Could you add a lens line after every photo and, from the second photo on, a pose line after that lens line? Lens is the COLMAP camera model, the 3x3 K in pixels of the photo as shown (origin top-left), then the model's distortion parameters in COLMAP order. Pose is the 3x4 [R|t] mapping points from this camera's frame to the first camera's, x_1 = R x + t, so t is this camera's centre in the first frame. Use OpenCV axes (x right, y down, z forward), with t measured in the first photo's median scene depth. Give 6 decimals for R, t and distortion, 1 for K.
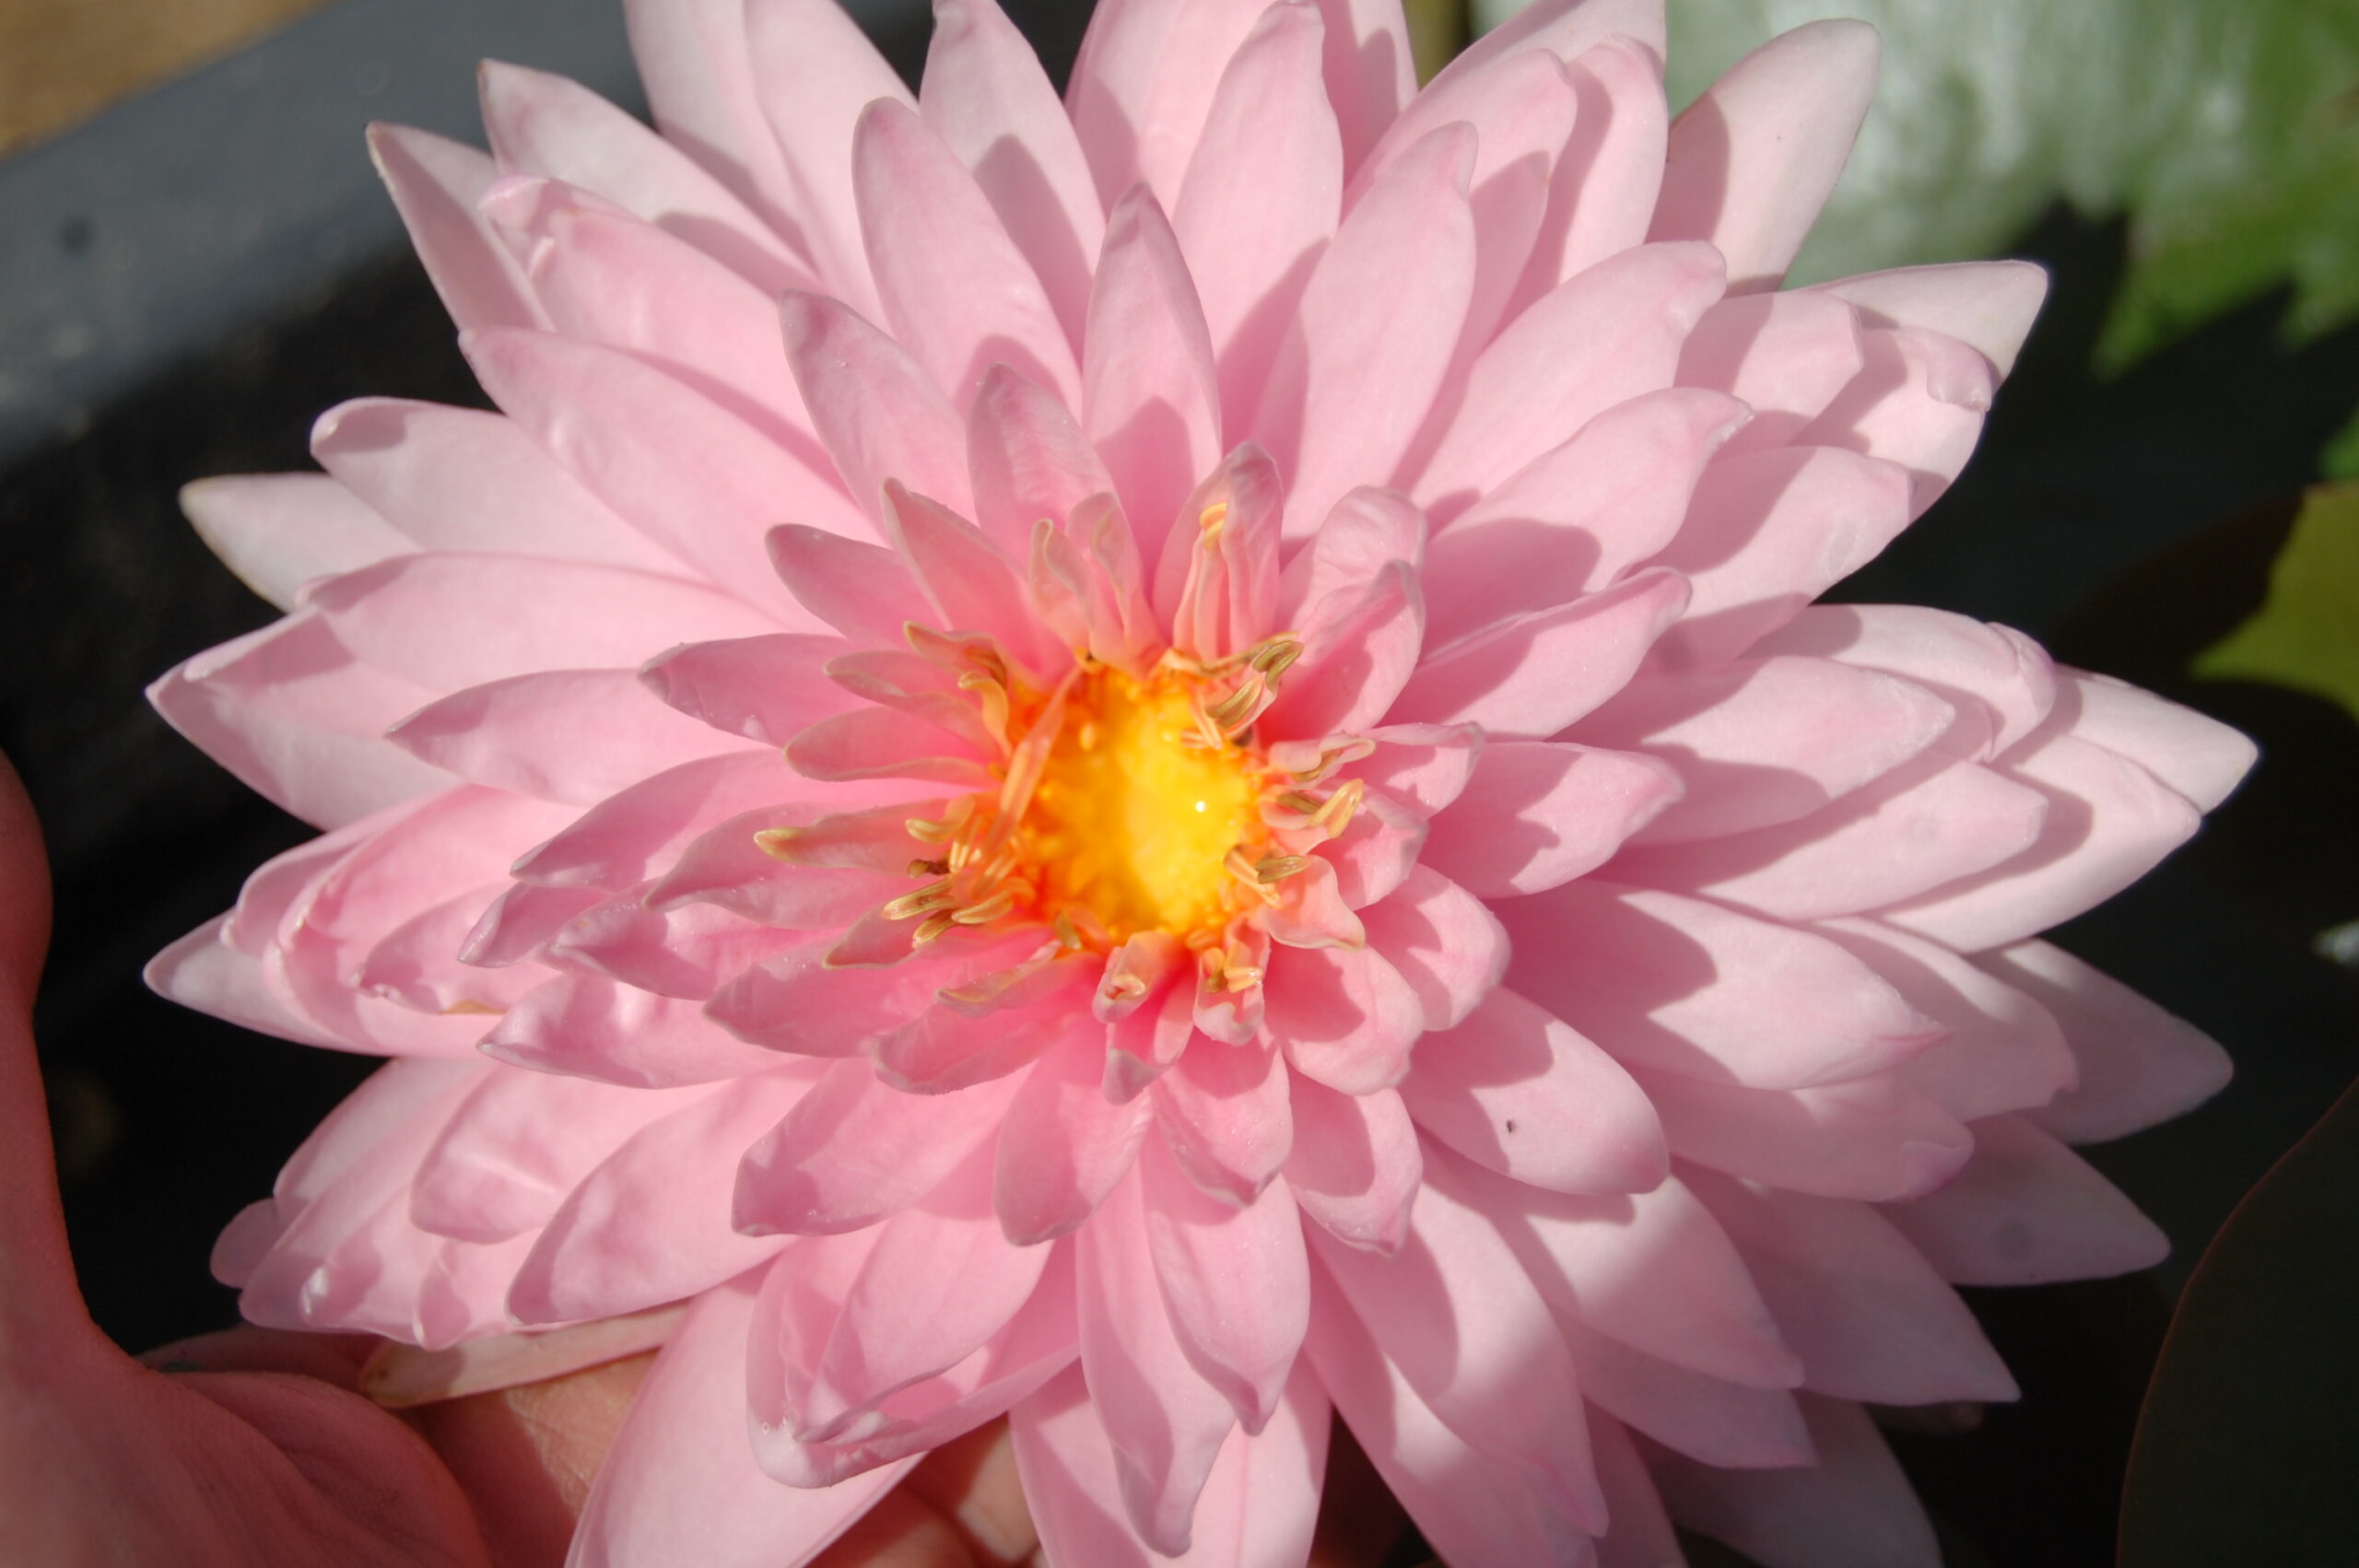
lens RADIAL K [[5061.6, 0, 1179.5], [0, 5061.6, 784.0], [0, 0, 1]] dist [0.026863, 0.056252]
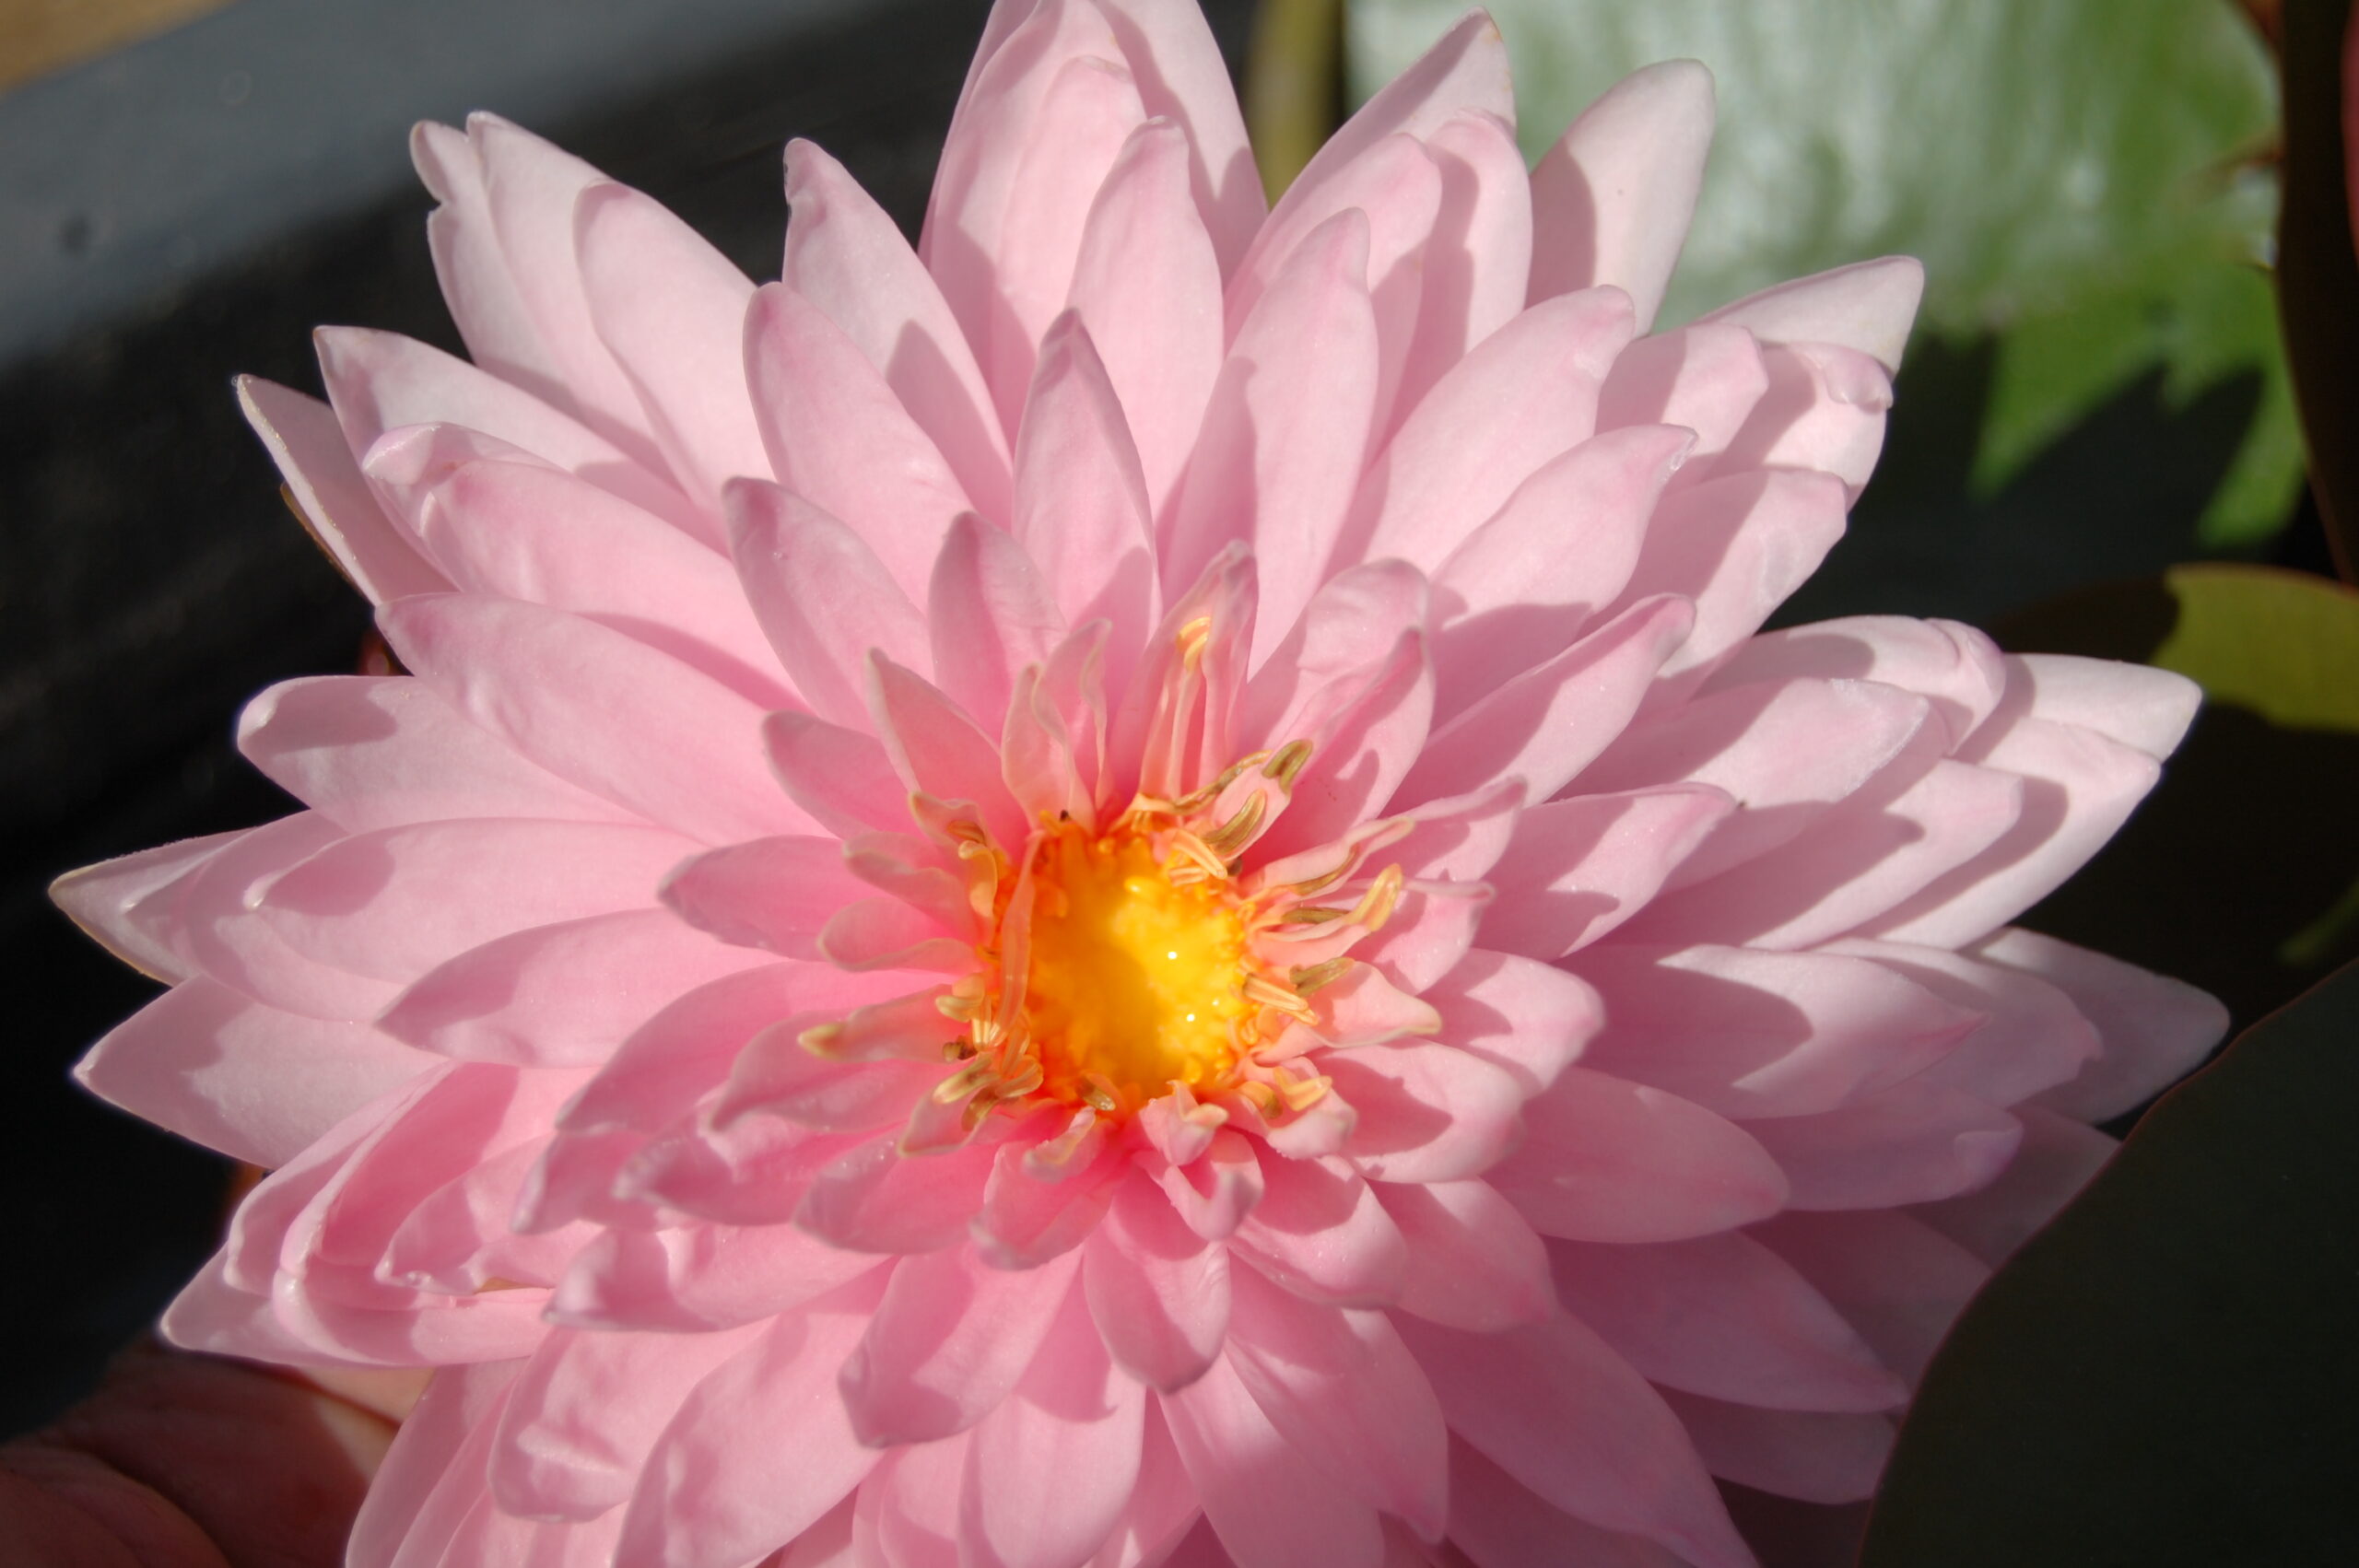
lens RADIAL K [[5061.6, 0, 1179.5], [0, 5061.6, 784.0], [0, 0, 1]] dist [0.026863, 0.056252]
pose [[0.967849, -0.179612, 0.176089, -0.170297], [0.195235, 0.977832, -0.075686, 0.048398], [-0.158591, 0.107631, 0.981460, 0.035670]]
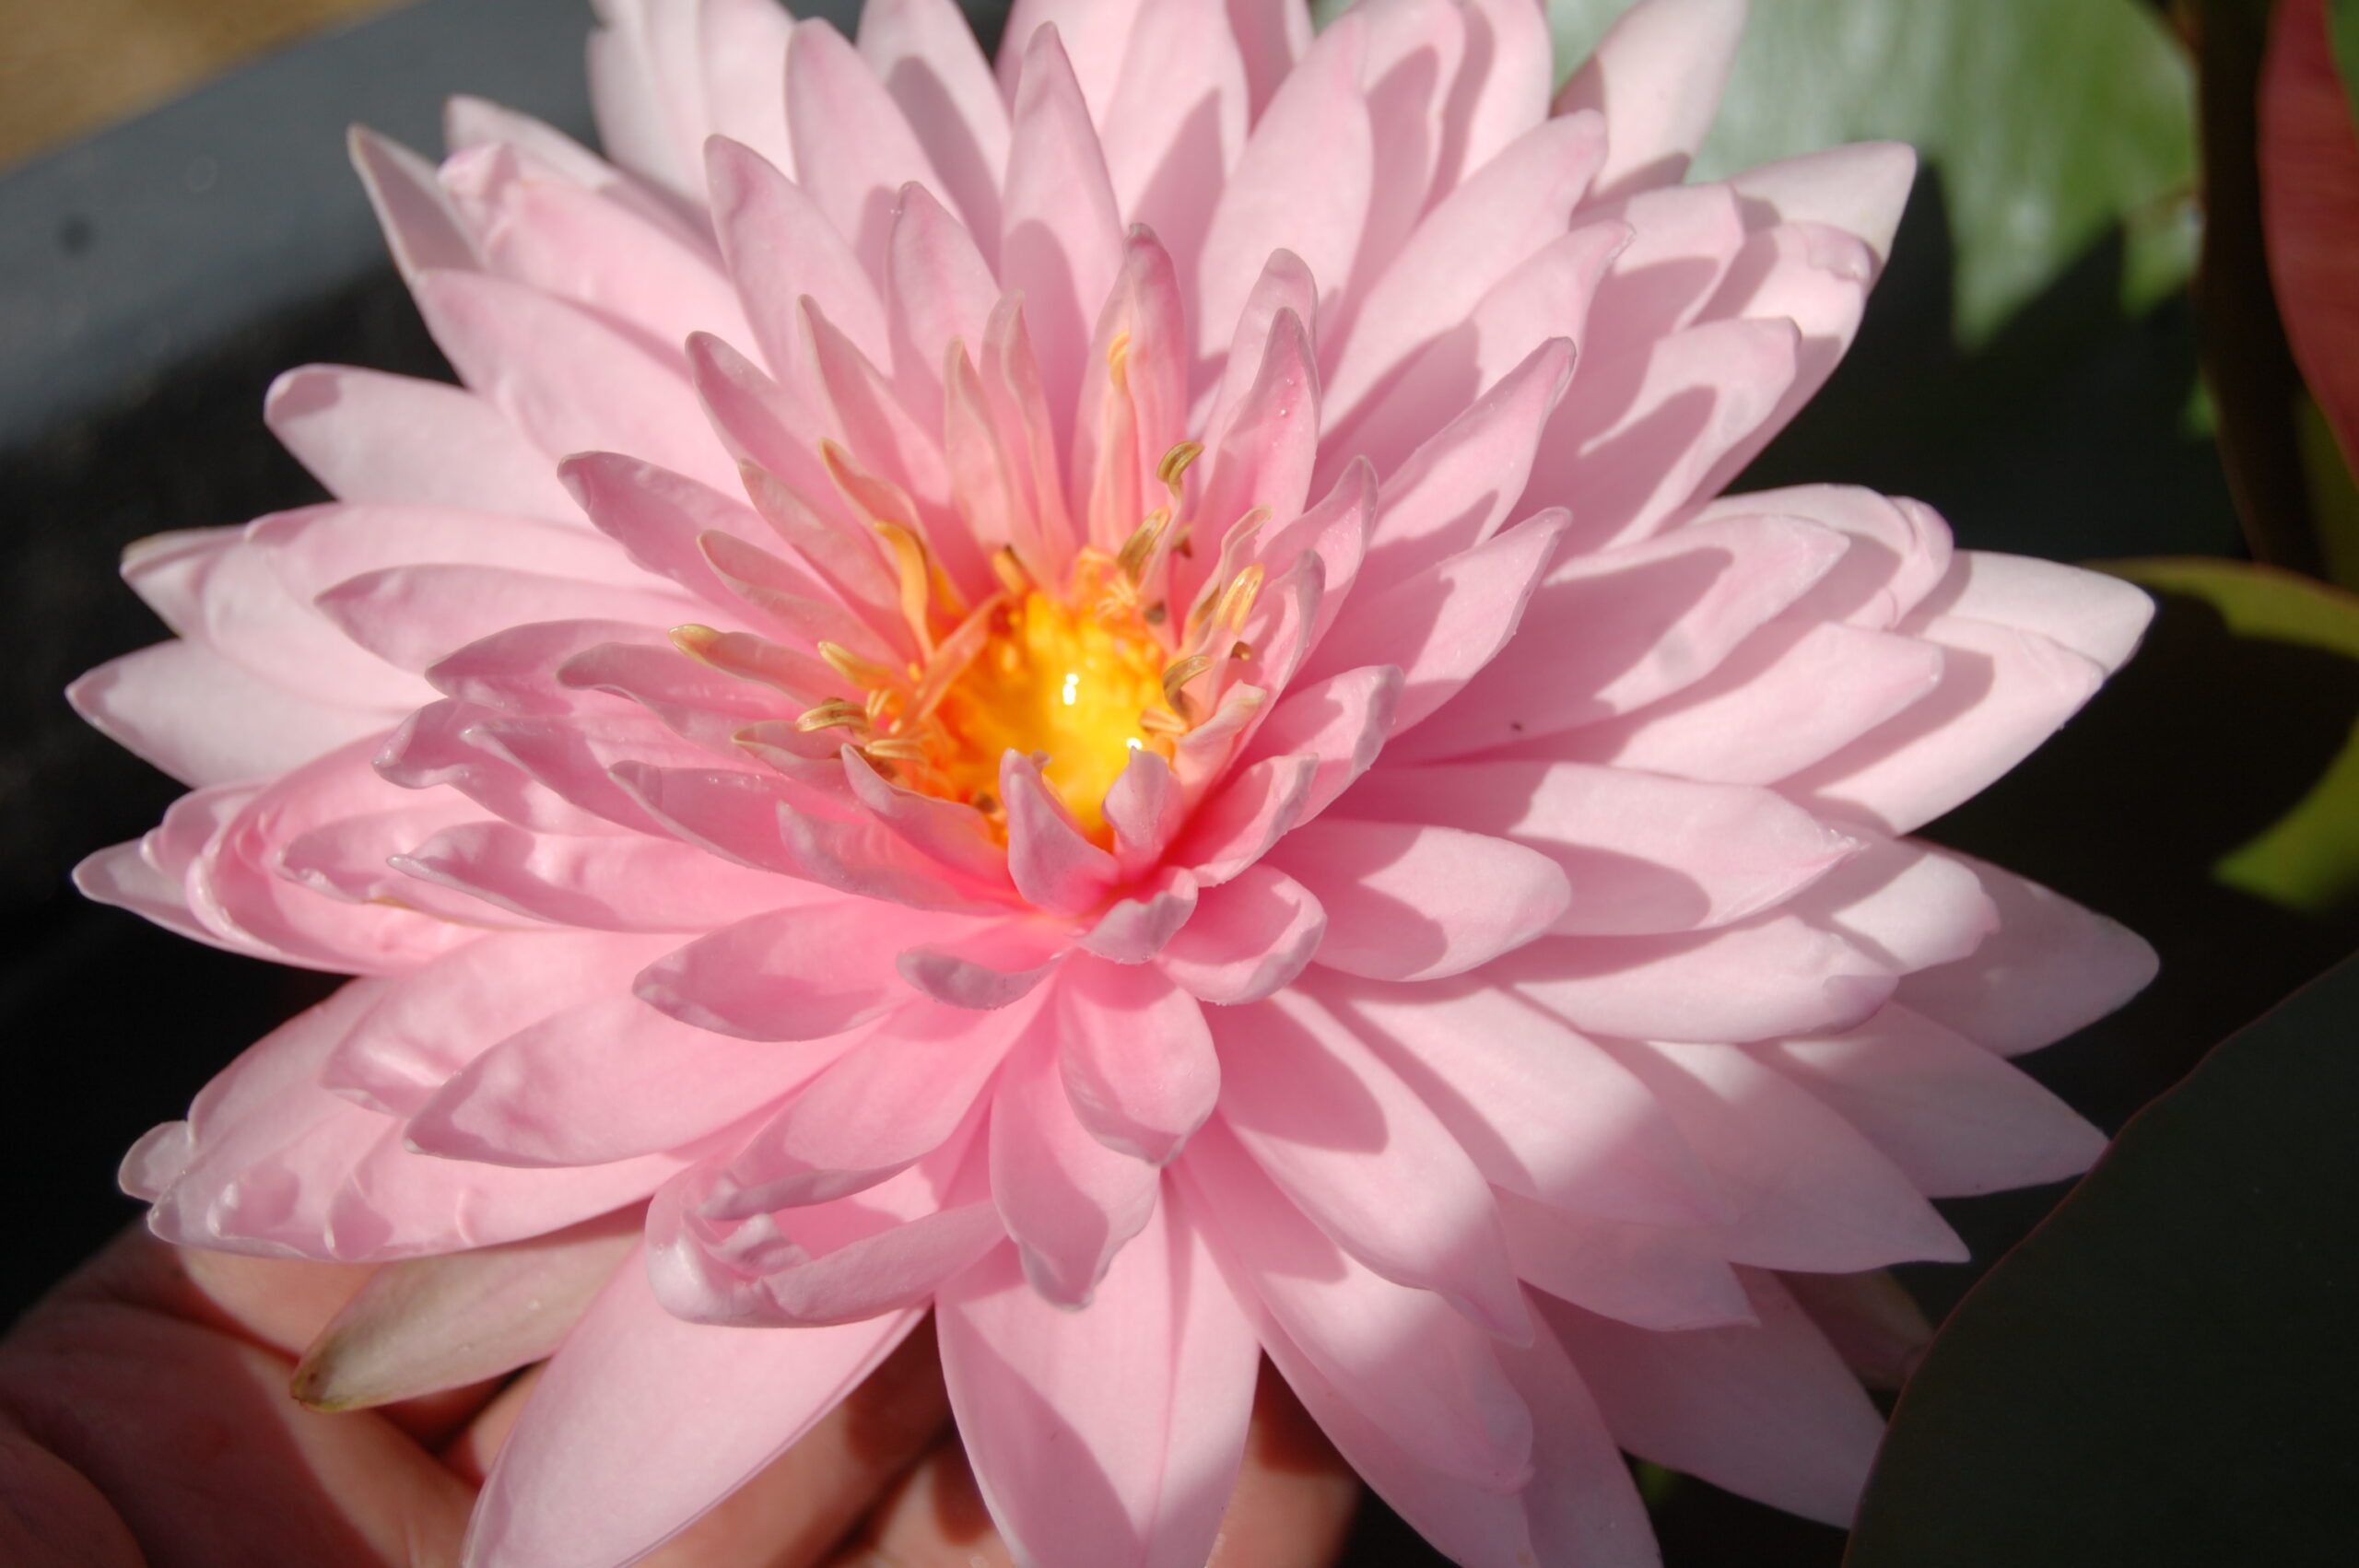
lens RADIAL K [[5061.6, 0, 1179.5], [0, 5061.6, 784.0], [0, 0, 1]] dist [0.026863, 0.056252]
pose [[0.999619, -0.010691, -0.025460, 0.043378], [0.001008, 0.935518, -0.353279, 0.388493], [0.027595, 0.353119, 0.935172, 0.061059]]
